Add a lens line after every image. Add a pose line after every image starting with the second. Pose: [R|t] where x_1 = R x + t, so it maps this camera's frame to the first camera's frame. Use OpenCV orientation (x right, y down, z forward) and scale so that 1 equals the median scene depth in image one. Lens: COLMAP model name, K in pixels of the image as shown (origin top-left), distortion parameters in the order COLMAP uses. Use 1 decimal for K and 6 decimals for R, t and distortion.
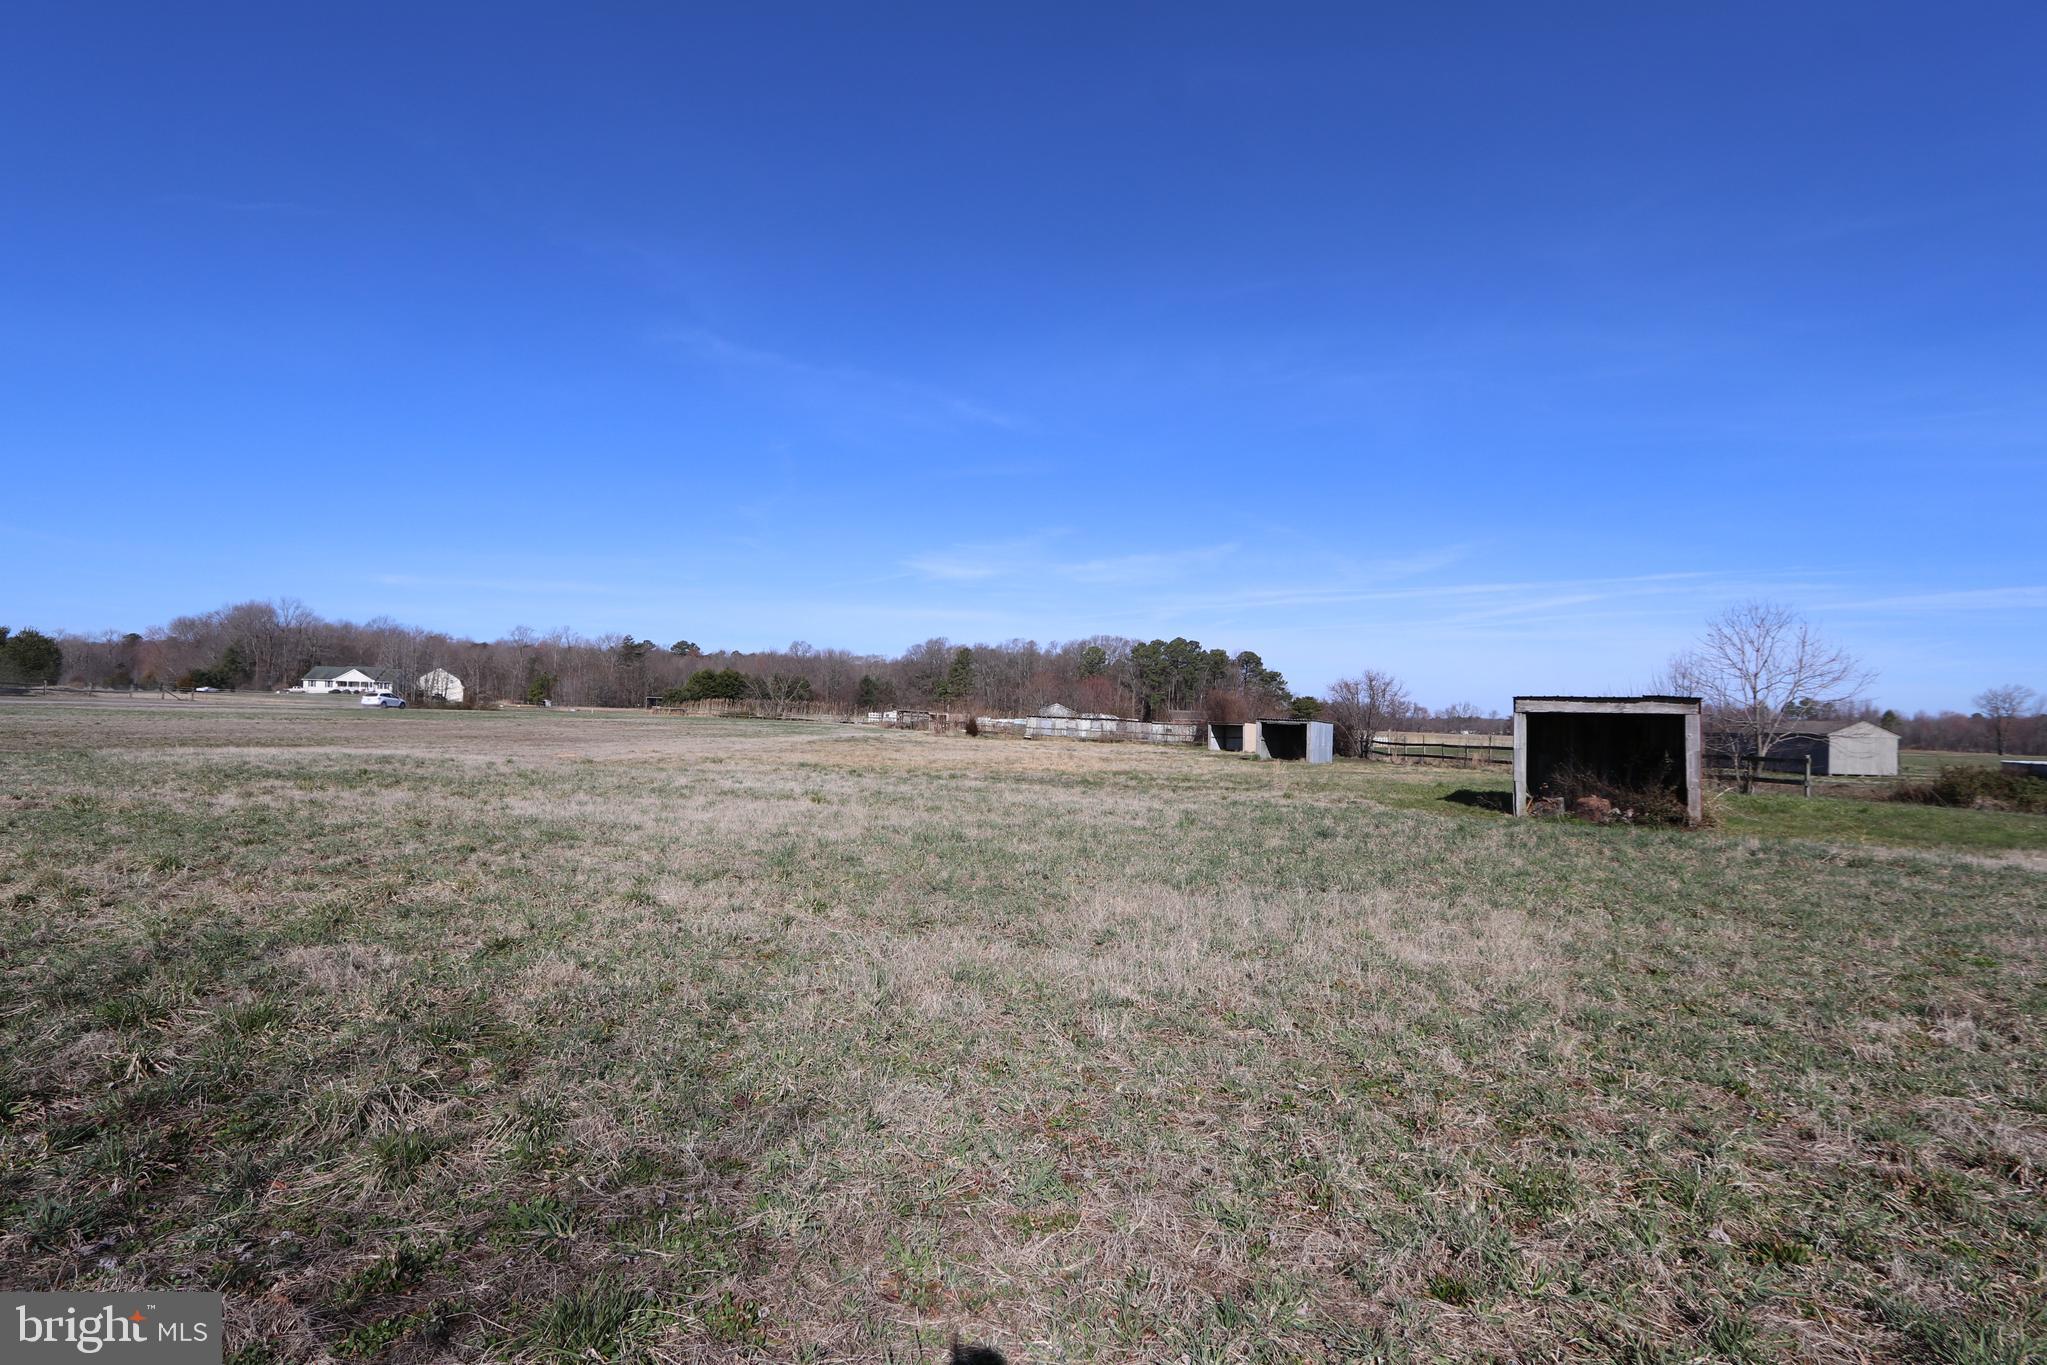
lens RADIAL K [[972.5, 0, 1023.5], [0, 972.5, 682.5], [0, 0, 1]] dist [-0.017076, 0.000317]
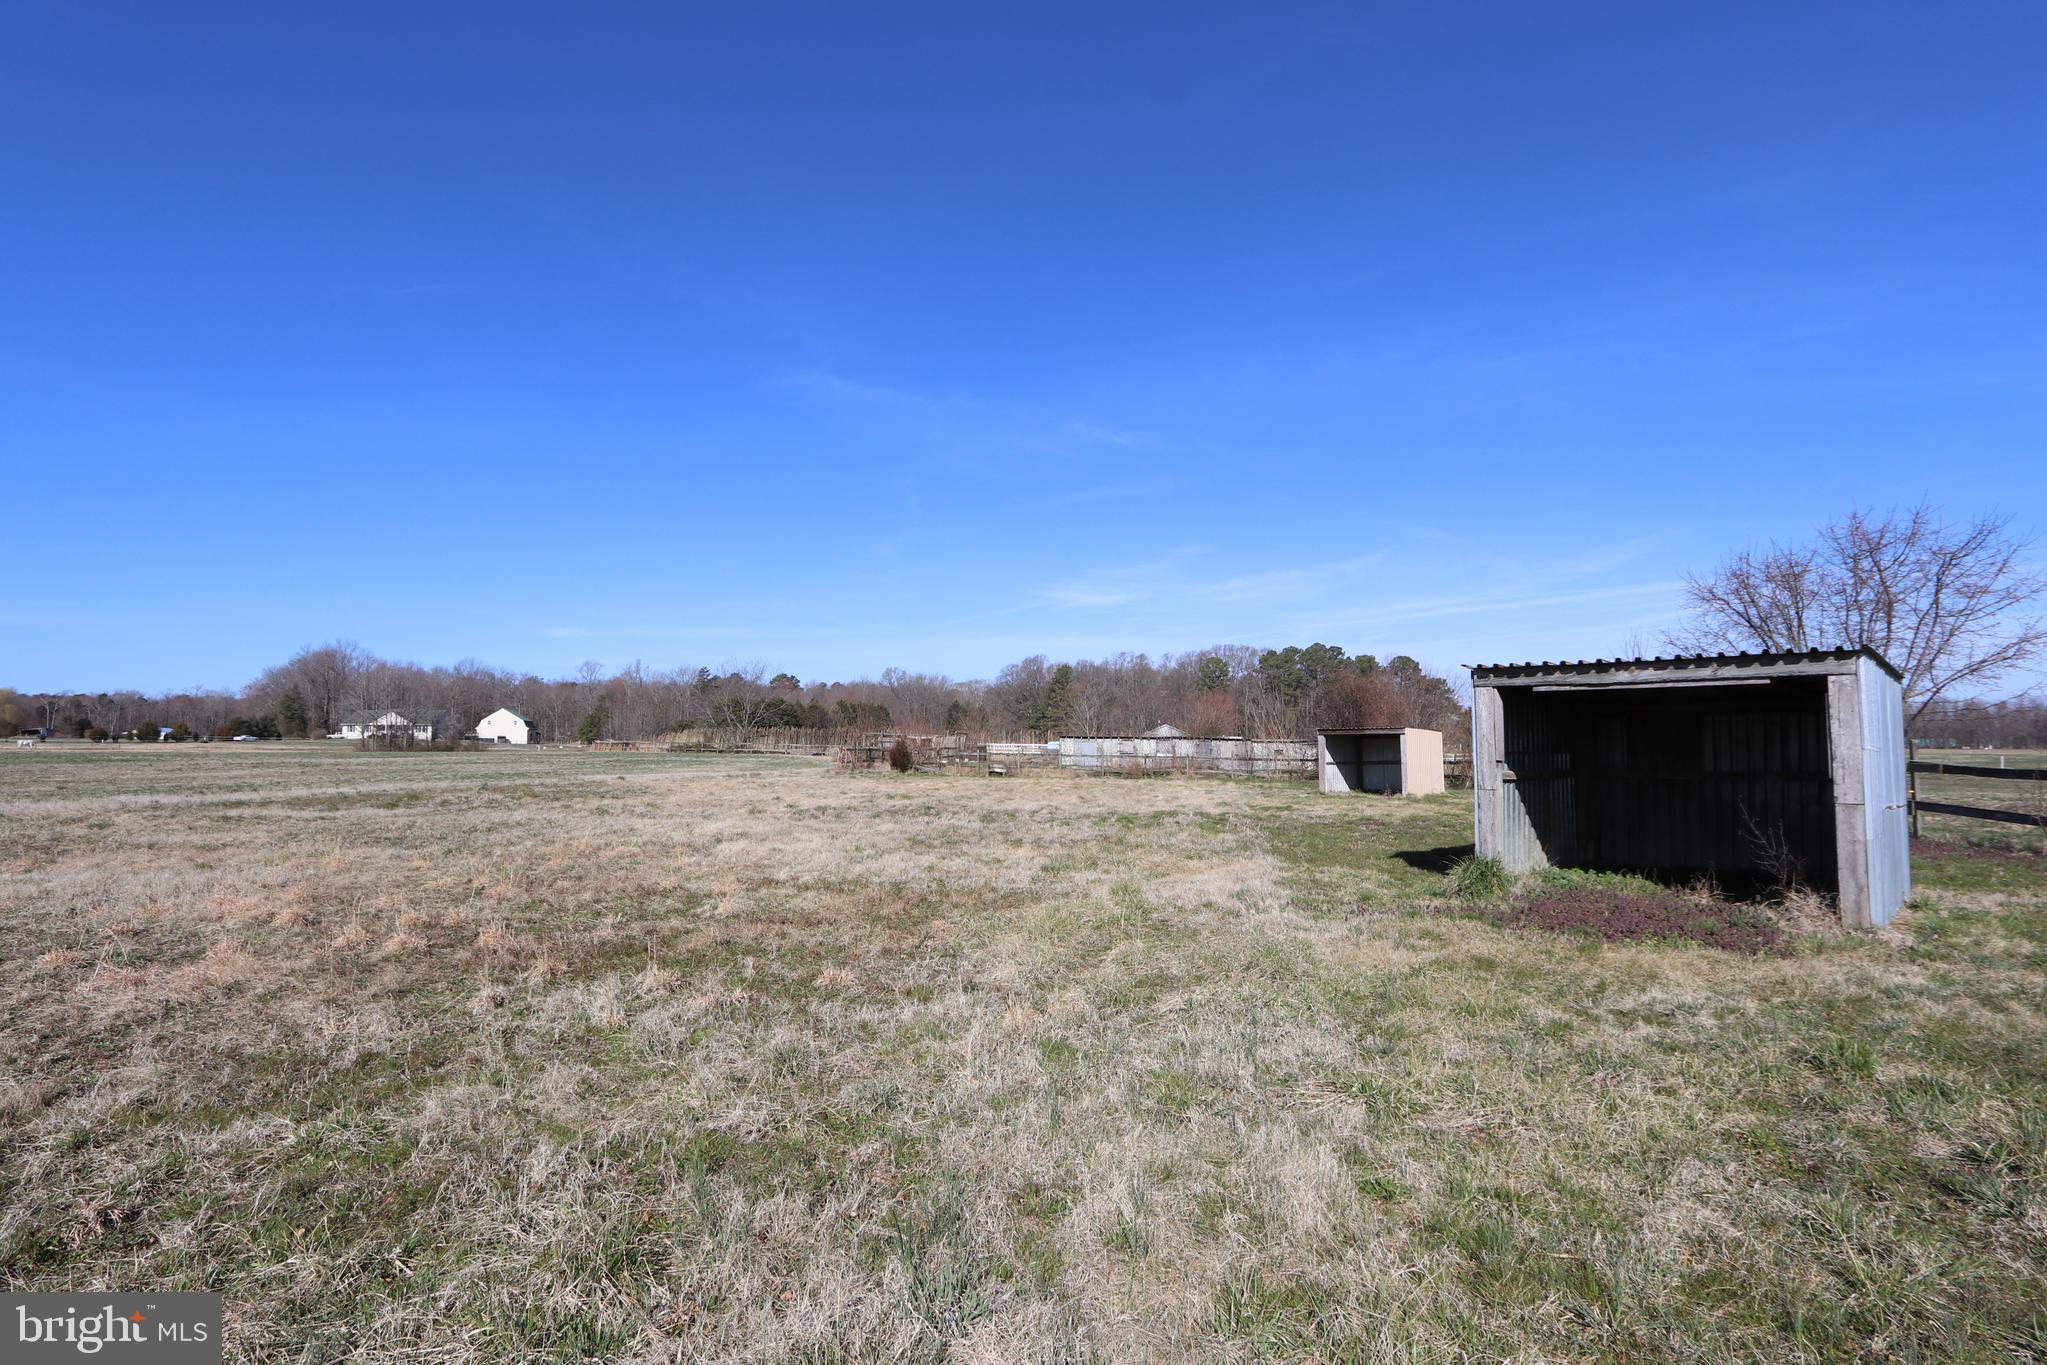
lens RADIAL K [[909.6, 0, 1023.5], [0, 909.6, 682.5], [0, 0, 1]] dist [-0.025181, -0.000026]
pose [[0.984869, -0.042337, -0.168049, 0.040082], [0.036482, 0.998620, -0.037783, 0.009270], [0.169417, 0.031081, 0.985054, 0.178226]]
